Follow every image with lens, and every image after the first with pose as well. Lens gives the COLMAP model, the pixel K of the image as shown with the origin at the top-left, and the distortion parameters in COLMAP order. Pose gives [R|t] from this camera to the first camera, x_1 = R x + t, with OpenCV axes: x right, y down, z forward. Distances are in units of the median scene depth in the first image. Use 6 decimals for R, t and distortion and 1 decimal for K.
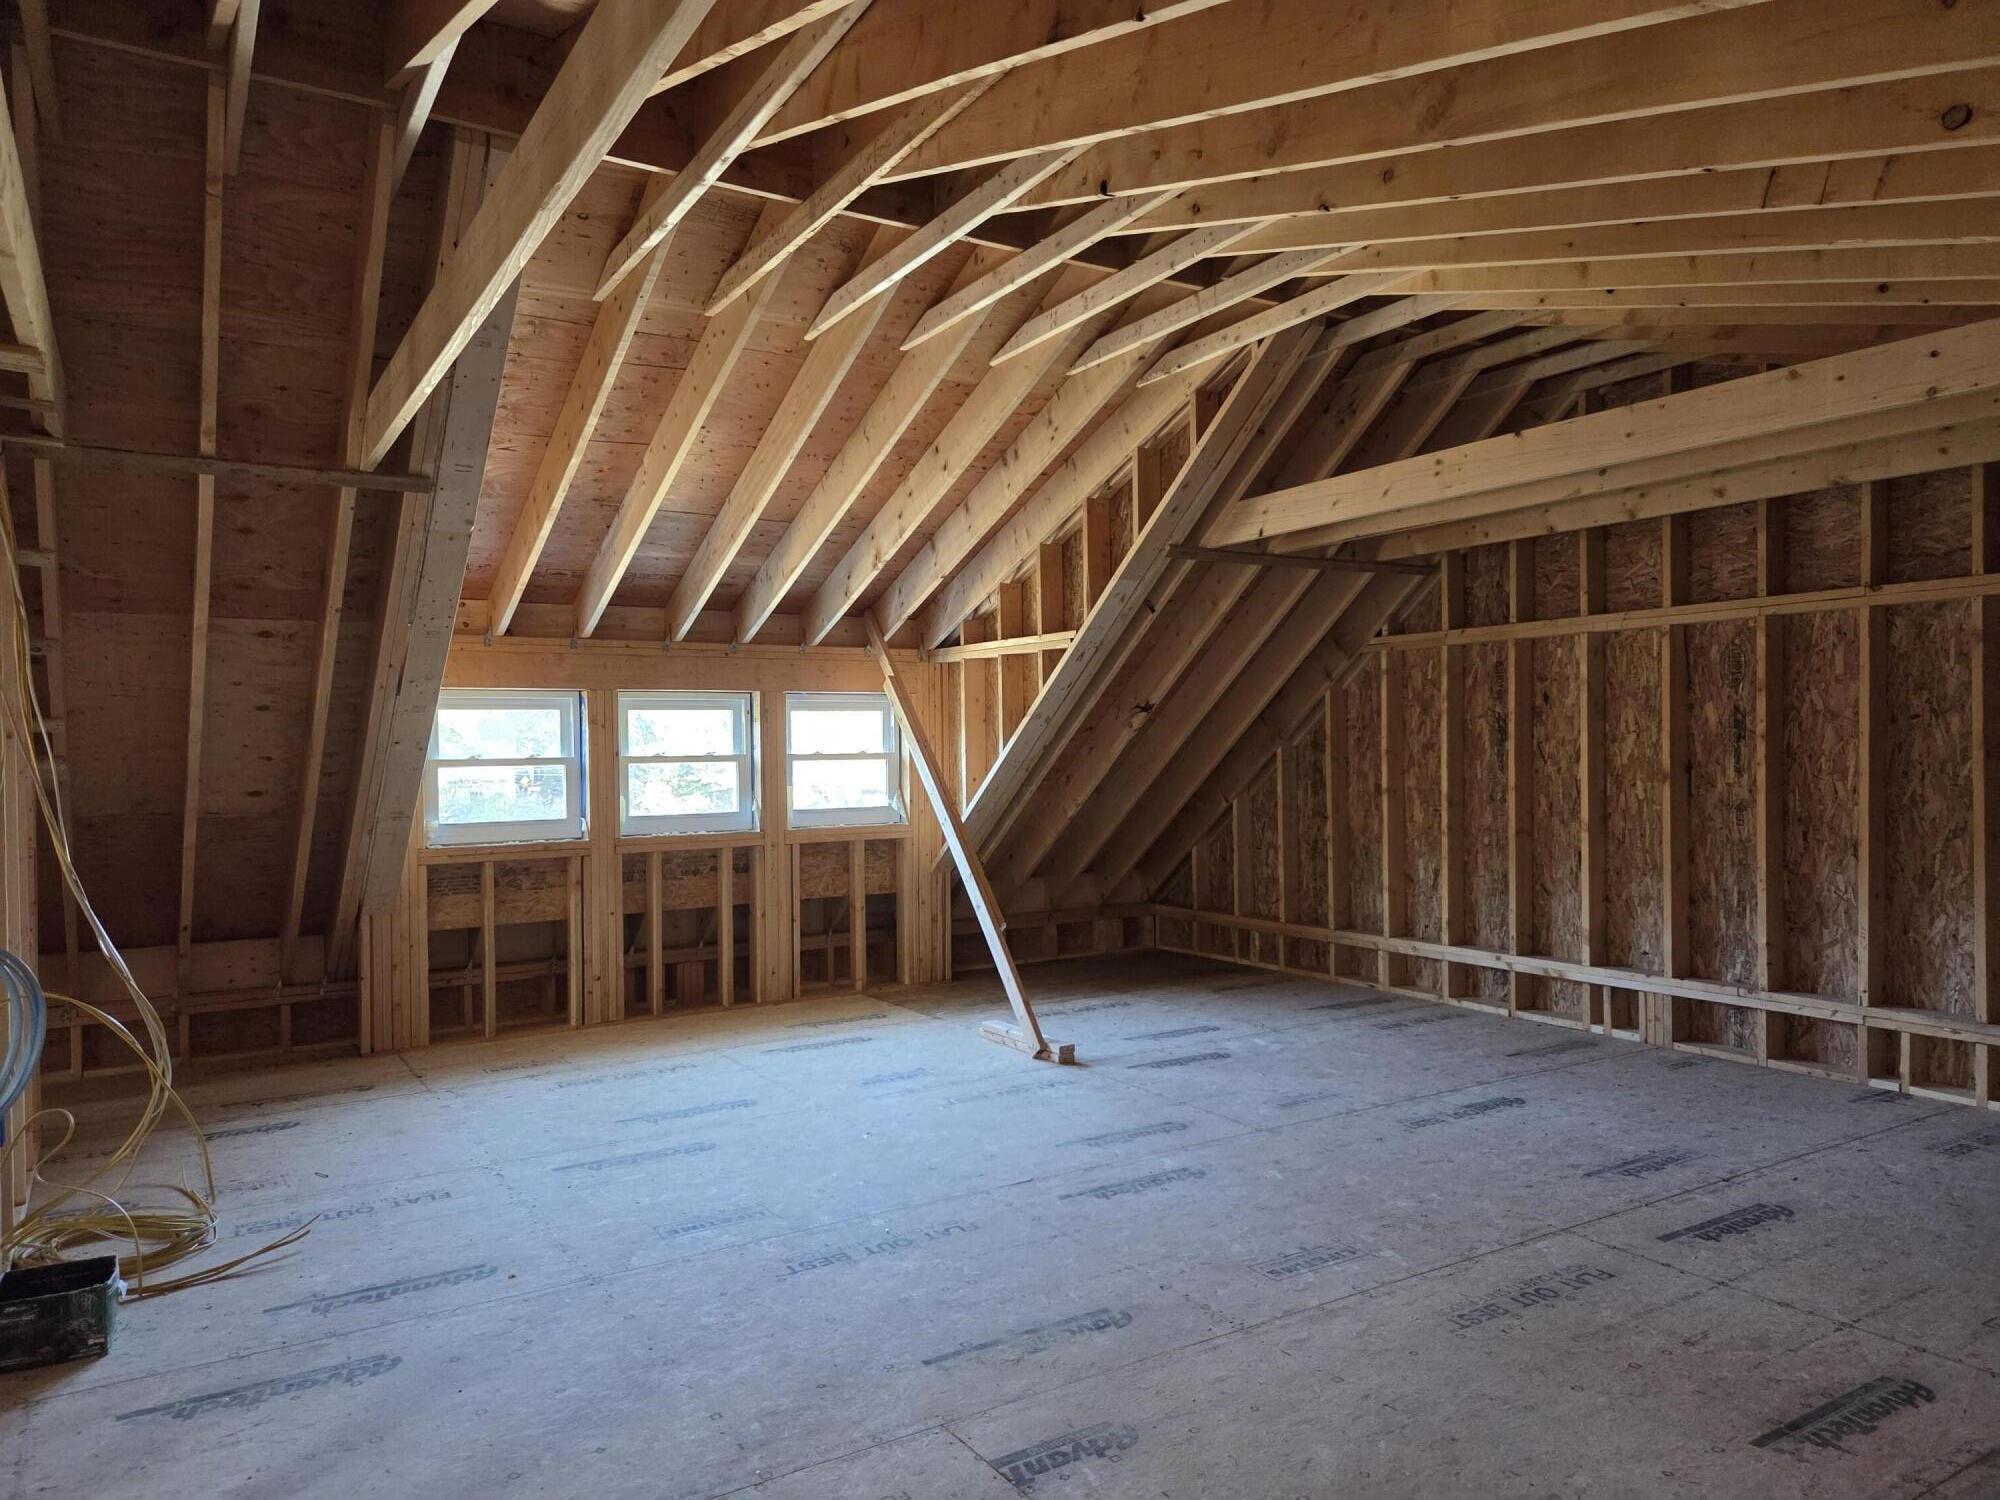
lens RADIAL K [[1342.1, 0, 988.8], [0, 1342.1, 747.8], [0, 0, 1]] dist [0.070412, -0.054521]
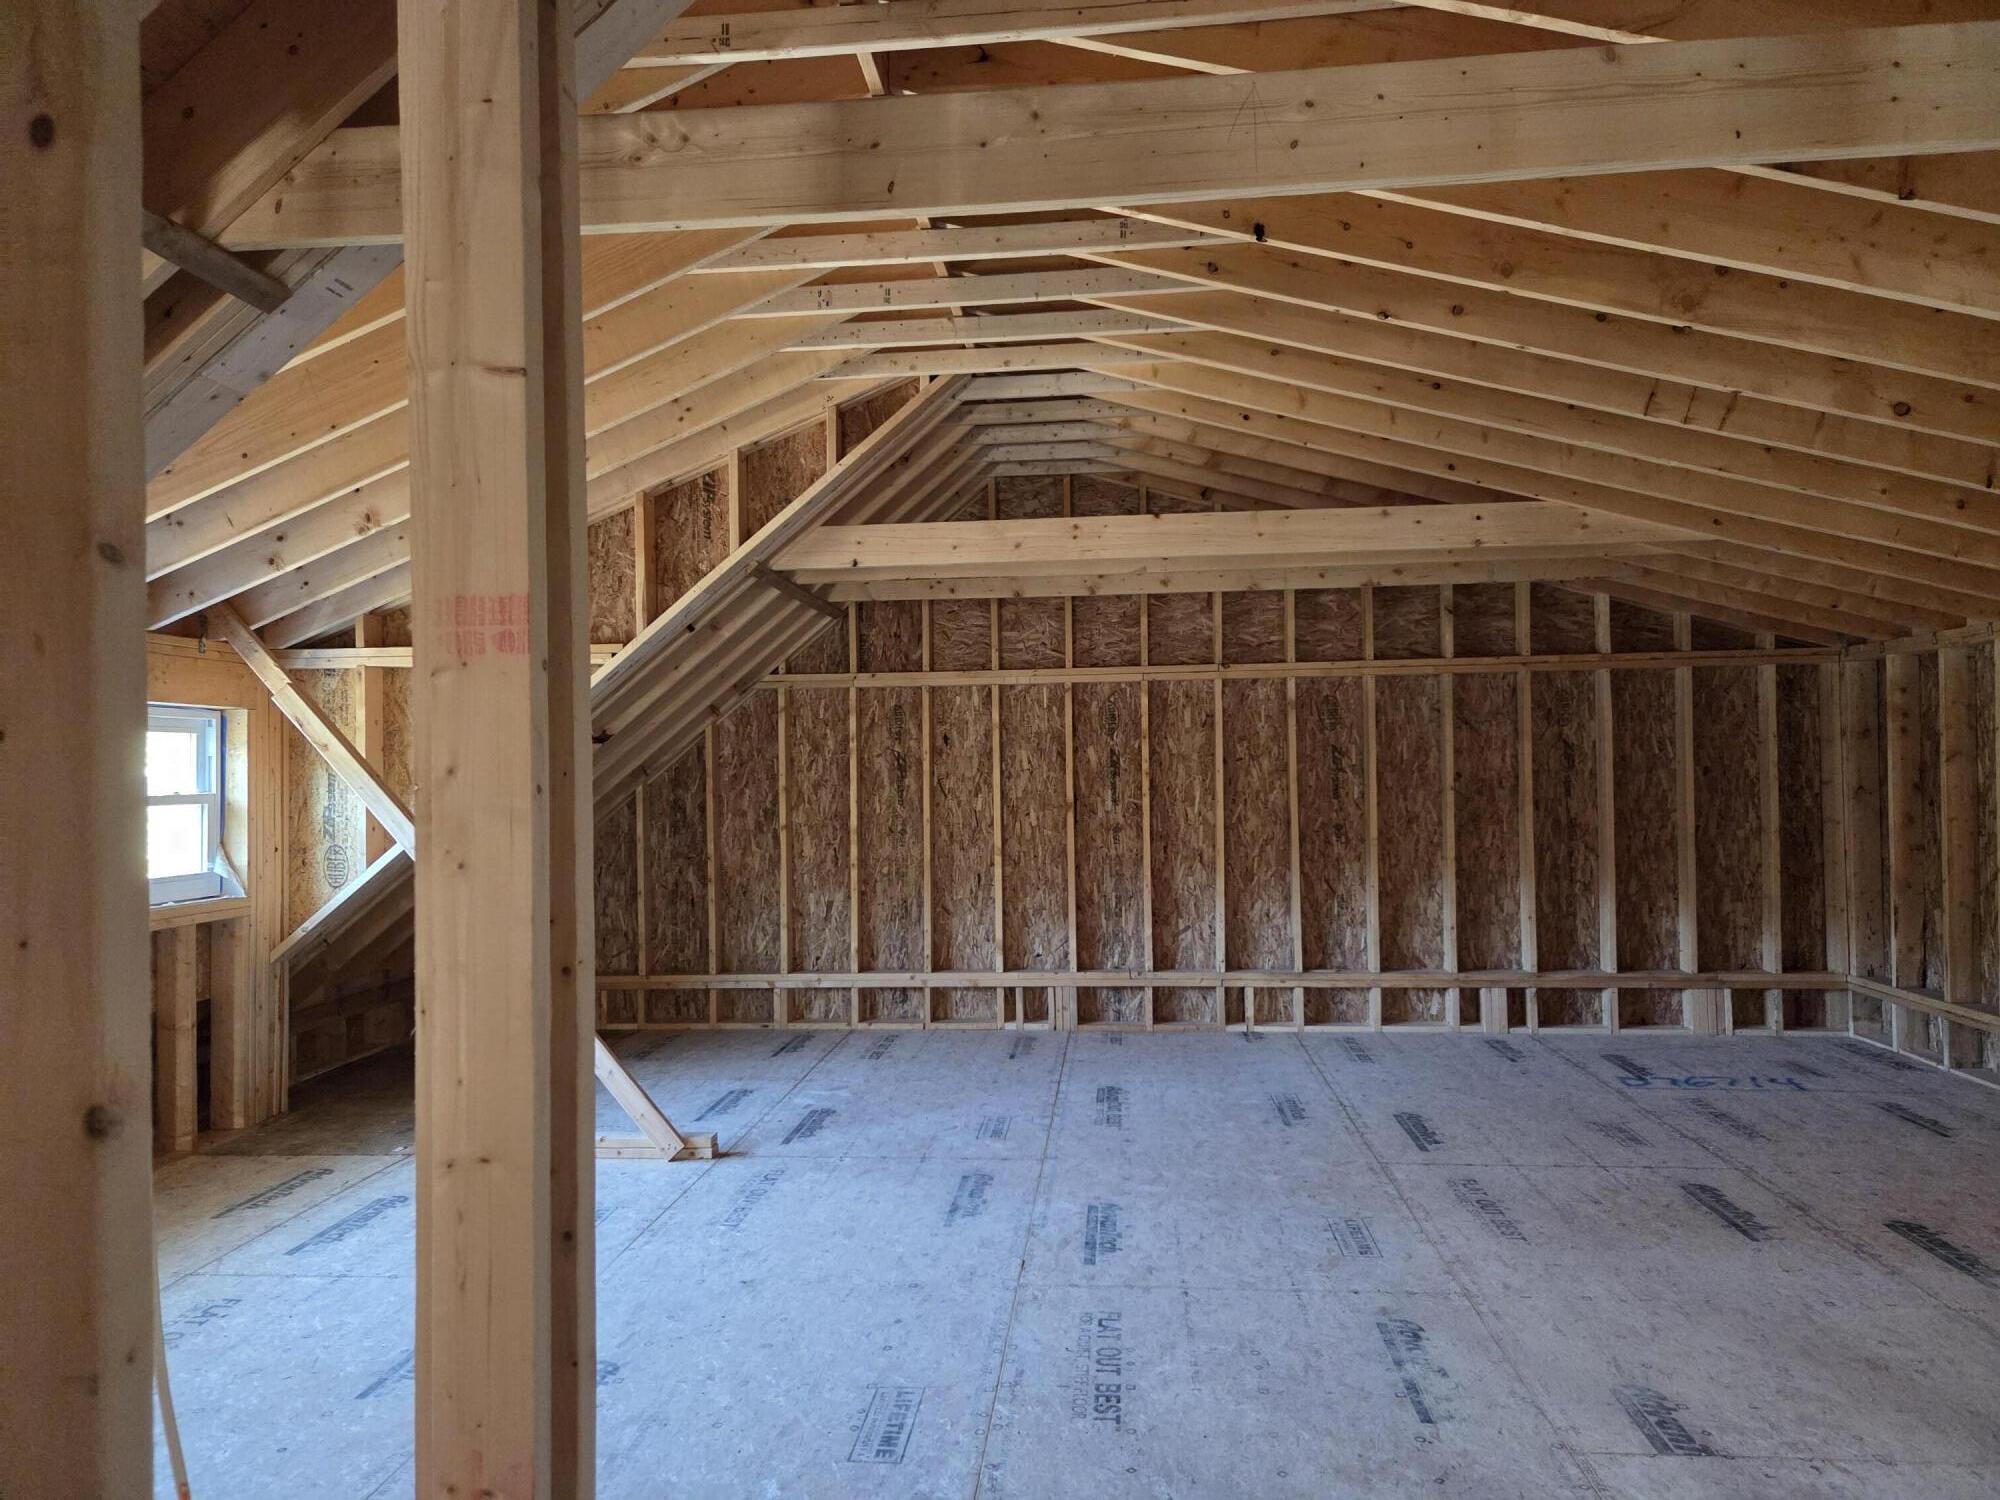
lens RADIAL K [[1342.1, 0, 993.9], [0, 1342.1, 745.5], [0, 0, 1]] dist [0.070412, -0.054521]
pose [[0.602239, 0.020522, 0.798052, -0.529859], [0.006965, 0.999496, -0.030958, 0.003434], [-0.798285, 0.024202, 0.601793, 0.346145]]
